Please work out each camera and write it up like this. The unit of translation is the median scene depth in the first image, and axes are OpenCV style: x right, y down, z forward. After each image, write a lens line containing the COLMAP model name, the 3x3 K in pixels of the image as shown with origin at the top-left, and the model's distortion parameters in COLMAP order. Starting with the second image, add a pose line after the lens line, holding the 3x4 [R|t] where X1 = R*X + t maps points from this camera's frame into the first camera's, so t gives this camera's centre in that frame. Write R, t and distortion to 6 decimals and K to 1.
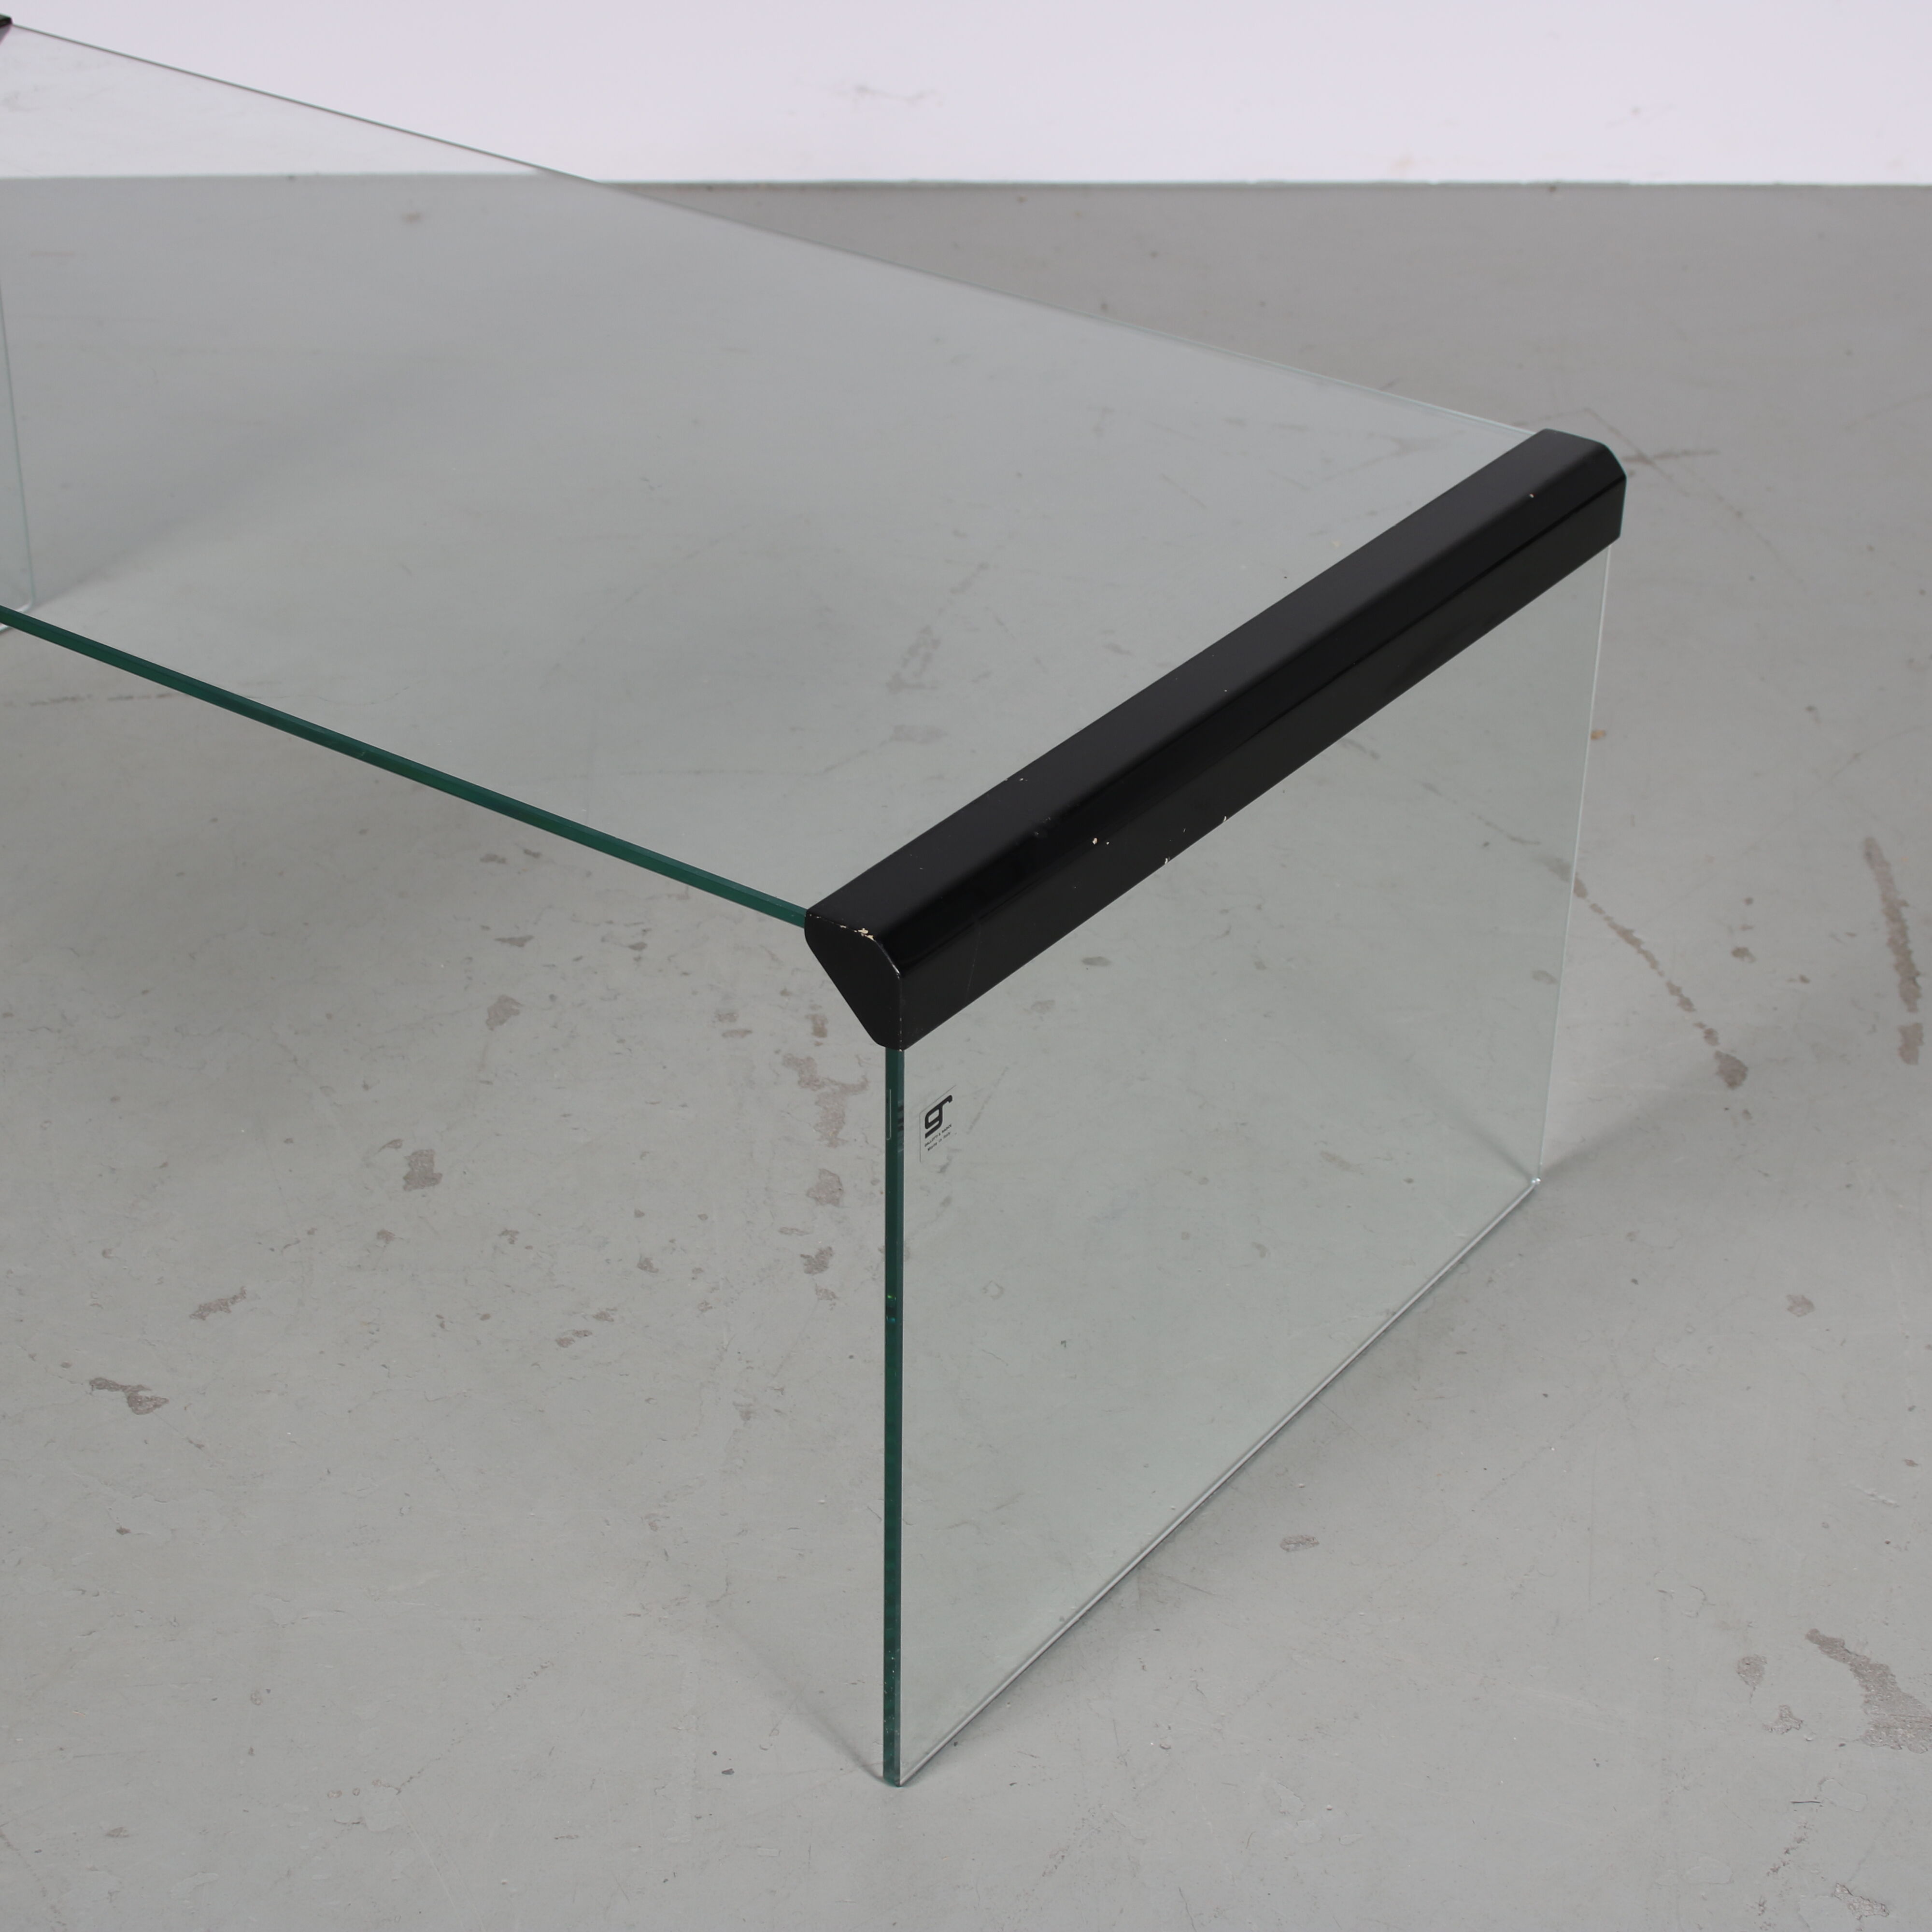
lens RADIAL K [[3701.6, 0, 962.3], [0, 3701.6, 980.6], [0, 0, 1]] dist [-0.055813, 0.000000]
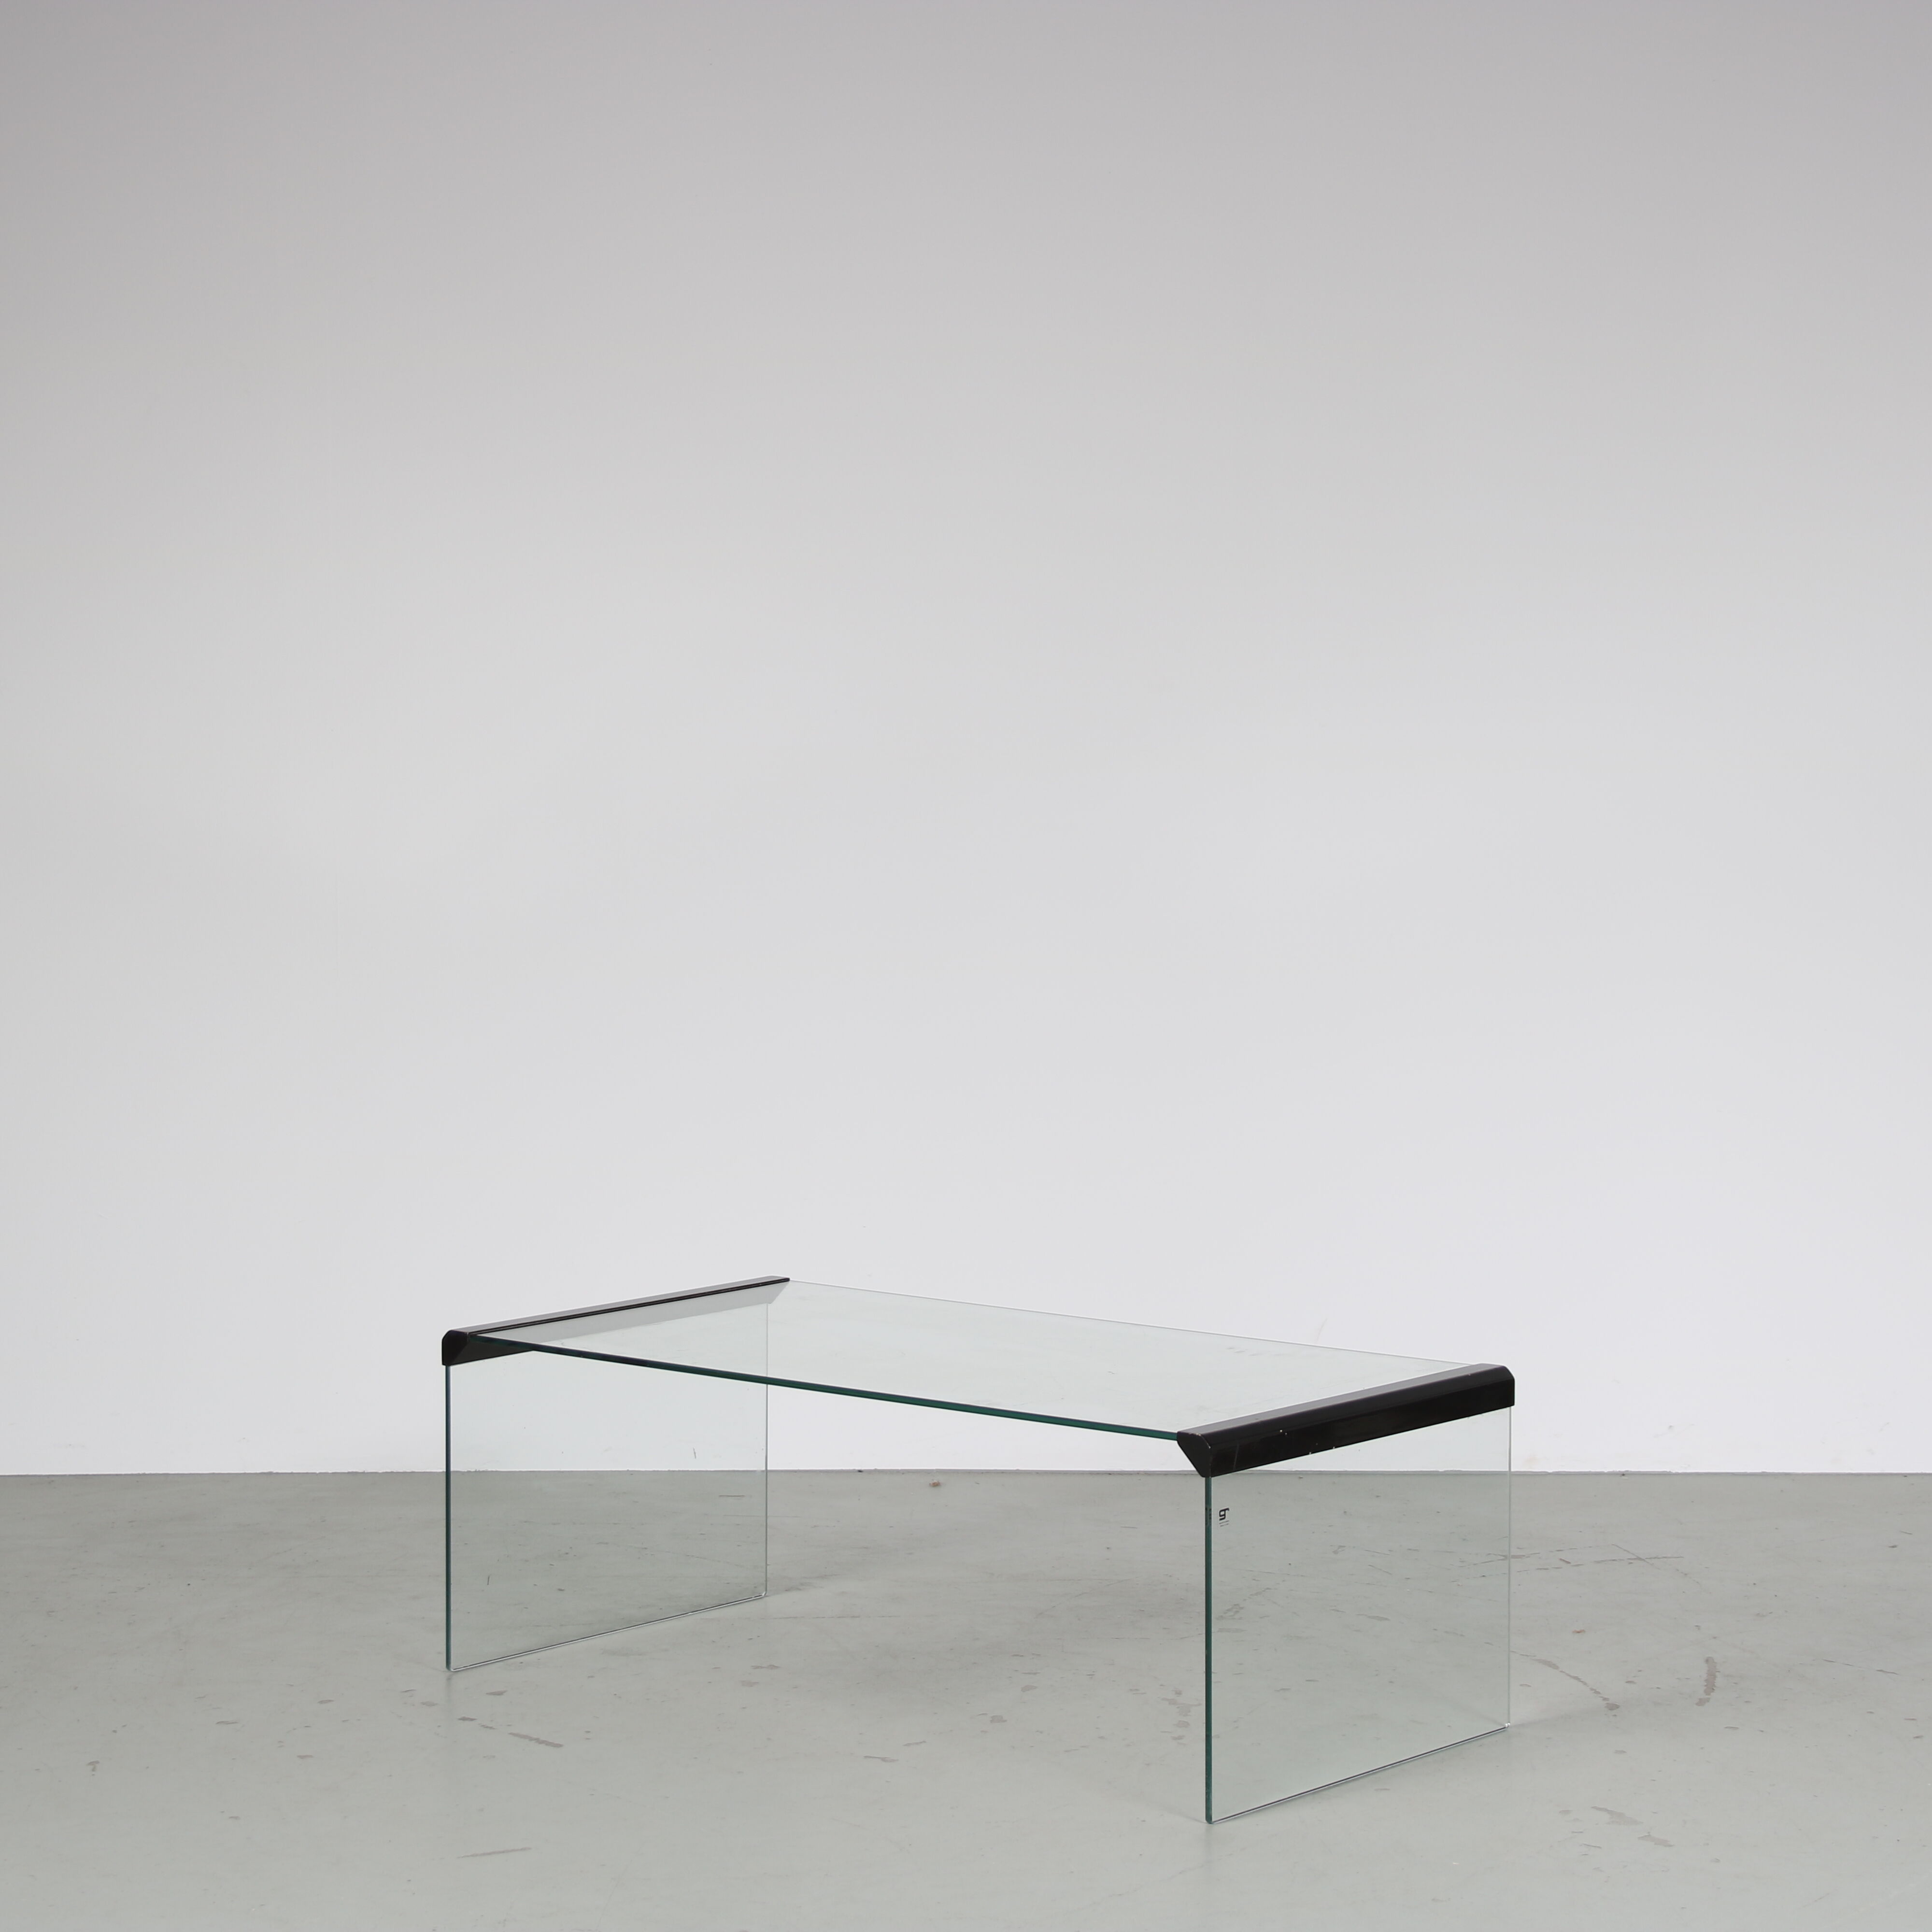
lens RADIAL K [[5165.4, 0, 967.0], [0, 5165.4, 966.5], [0, 0, 1]] dist [0.037773, 0.000000]
pose [[0.997305, -0.012064, -0.072374, 0.062810], [-0.021818, 0.893012, -0.449504, 1.026646], [0.070054, 0.449872, 0.890341, -1.926100]]
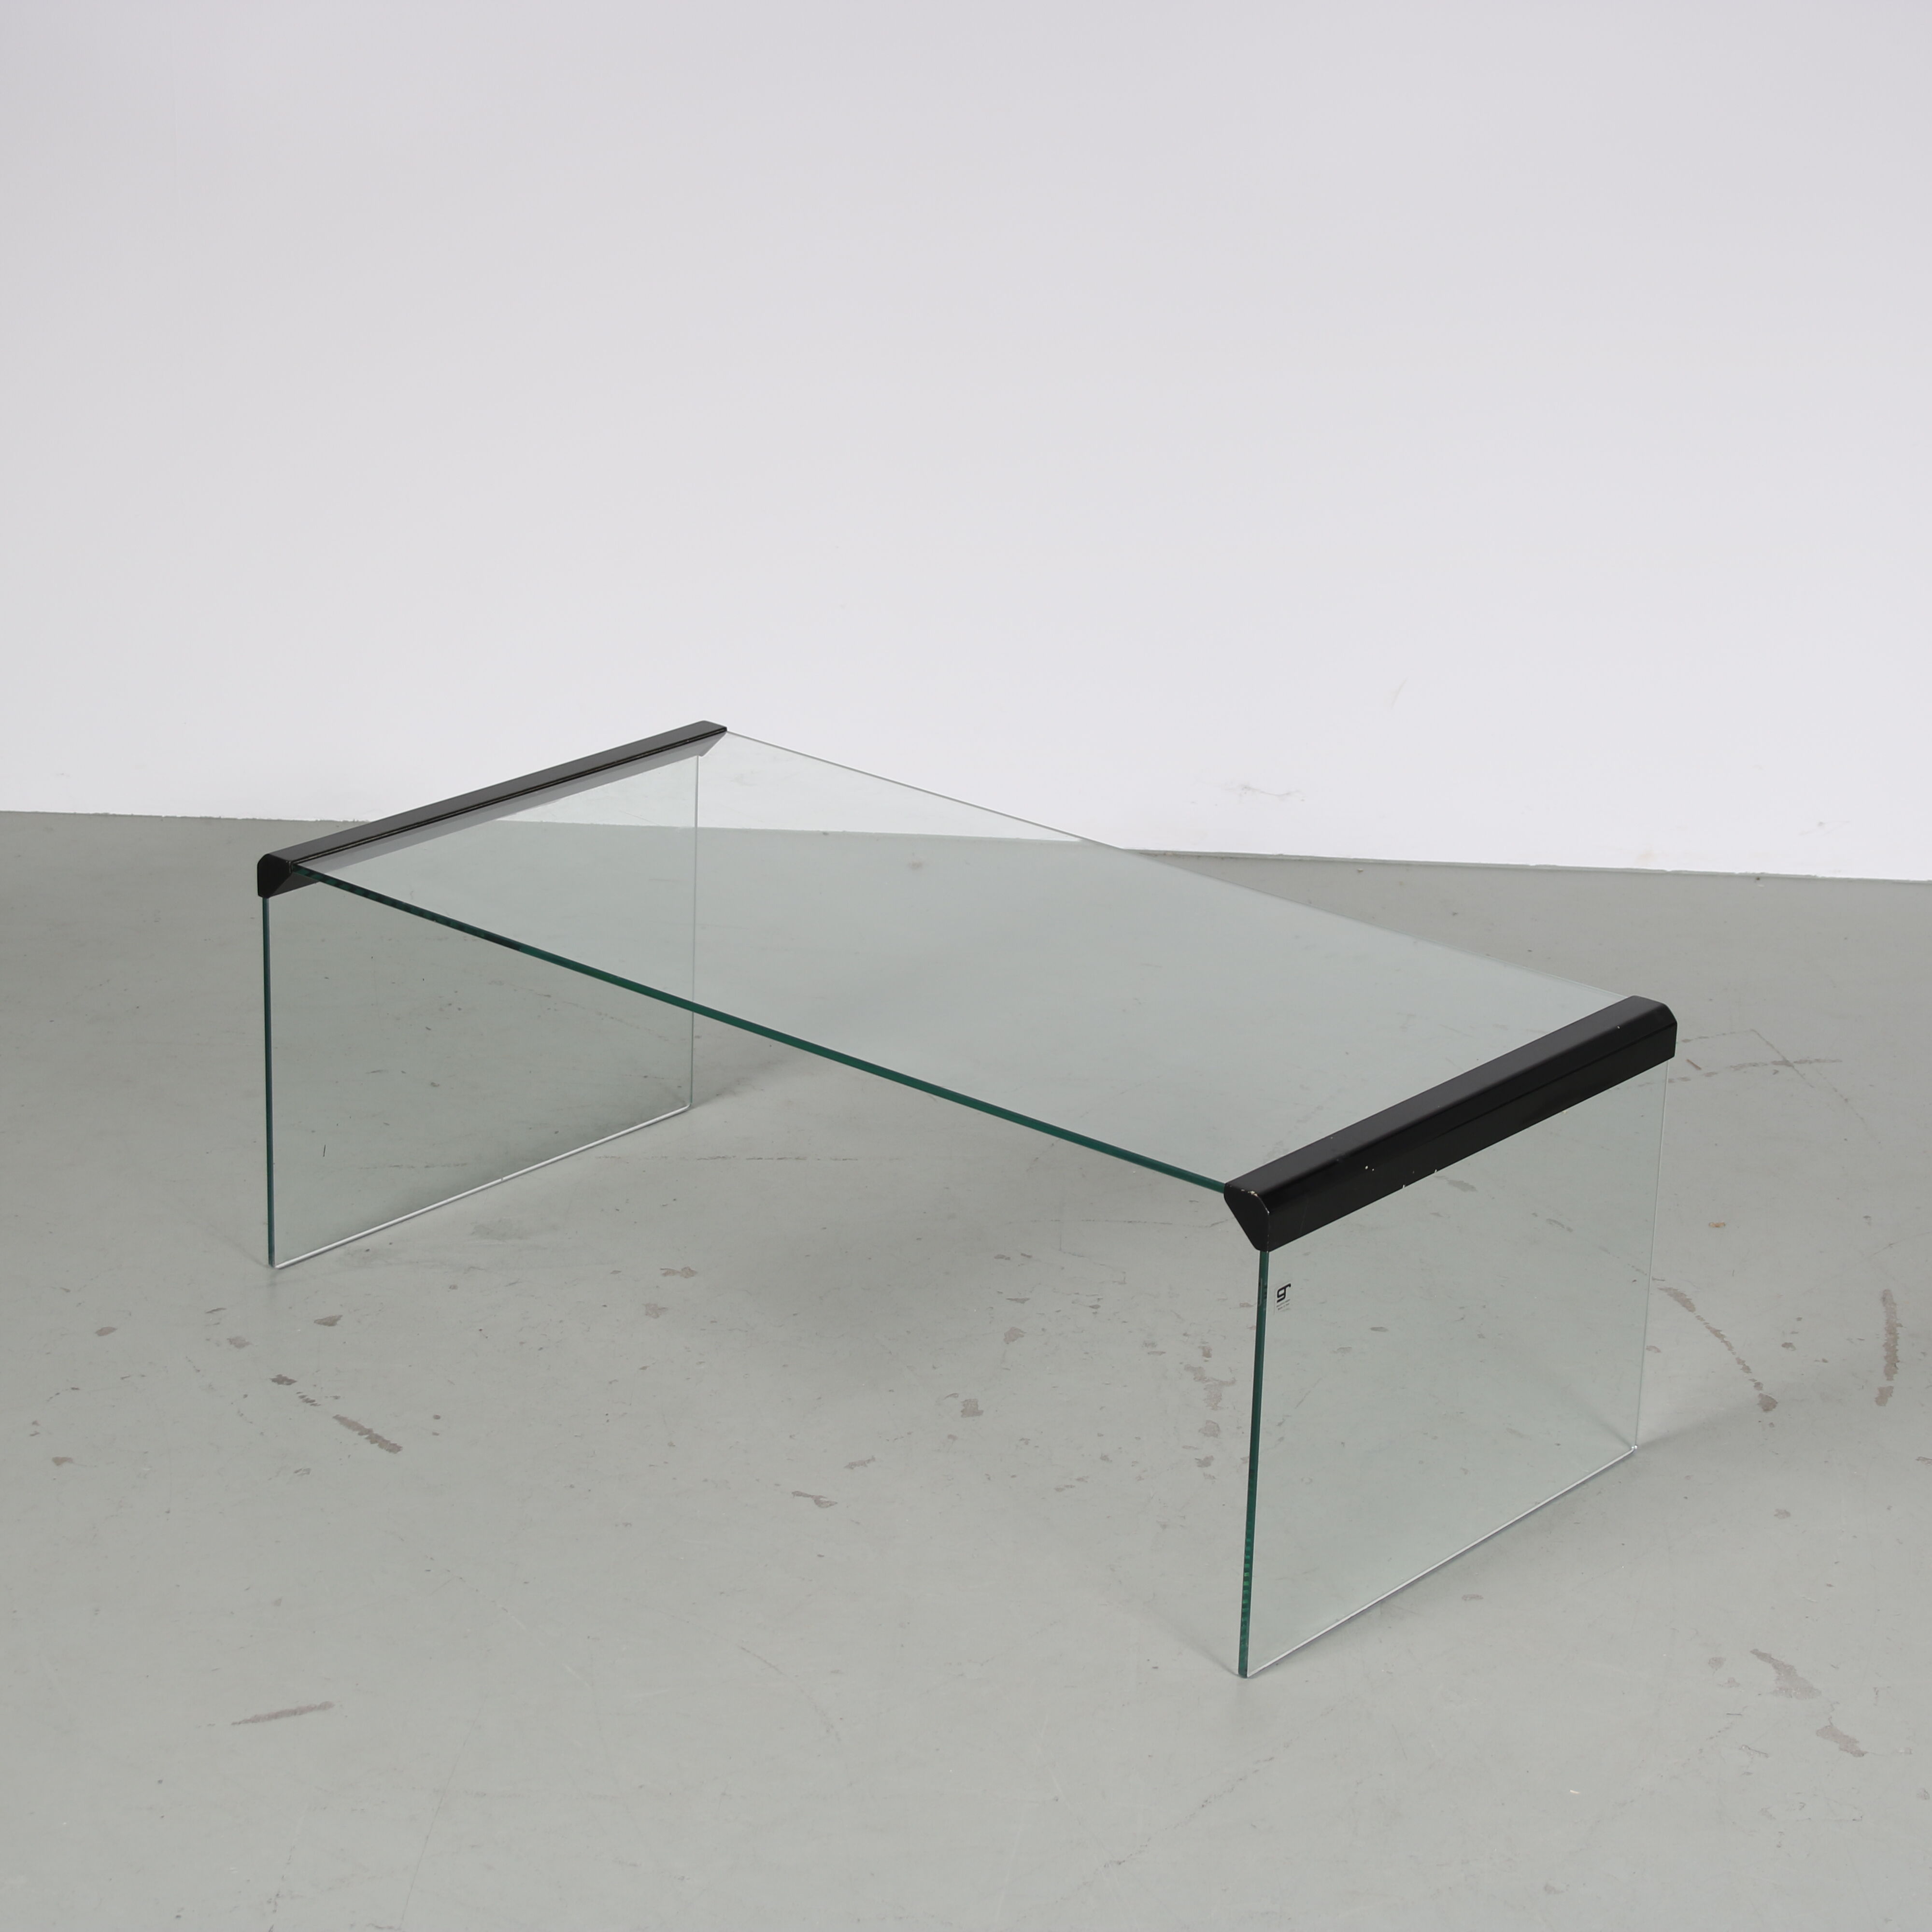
lens RADIAL K [[4769.8, 0, 958.2], [0, 4769.8, 968.9], [0, 0, 1]] dist [0.019363, 0.000000]
pose [[0.996329, 0.041211, -0.075040, 0.003381], [-0.054820, 0.980357, -0.189457, 0.266381], [0.065758, 0.192875, 0.979017, -1.169541]]
